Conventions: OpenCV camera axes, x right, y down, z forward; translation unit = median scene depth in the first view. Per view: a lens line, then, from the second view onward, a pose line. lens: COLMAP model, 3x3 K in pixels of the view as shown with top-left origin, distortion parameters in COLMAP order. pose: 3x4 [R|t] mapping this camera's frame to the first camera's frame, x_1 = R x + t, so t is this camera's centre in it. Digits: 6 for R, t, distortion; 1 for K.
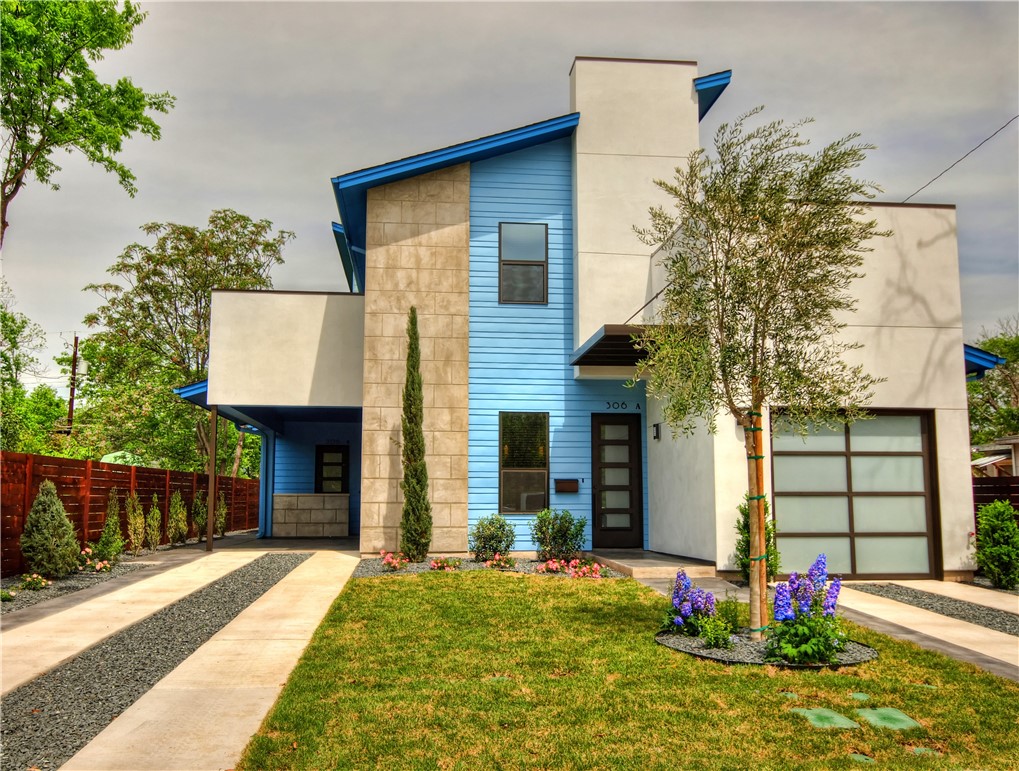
lens RADIAL K [[836.5, 0, 508.1], [0, 836.5, 382.5], [0, 0, 1]] dist [-0.004147, -0.000249]
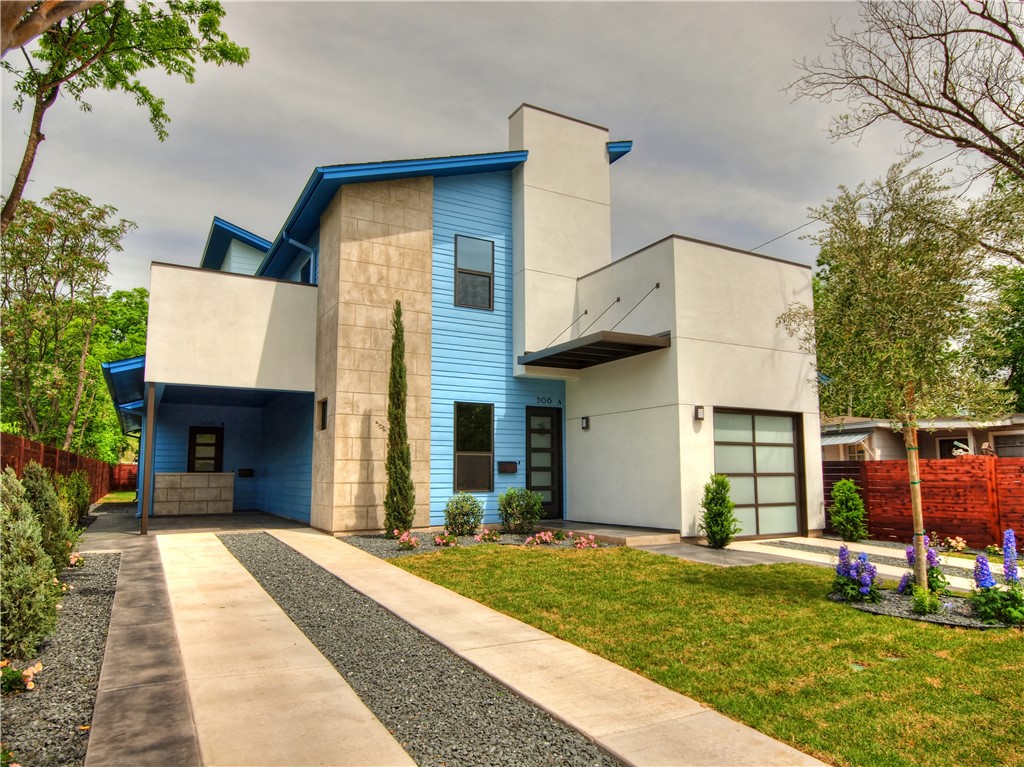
lens RADIAL K [[635.6, 0, 511.9], [0, 635.6, 393.8], [0, 0, 1]] dist [-0.002974, 0.003625]
pose [[0.920322, 0.046424, 0.388396, -0.273082], [-0.051462, 0.998672, 0.002572, 0.018202], [-0.387761, -0.022355, 0.921489, 0.179589]]
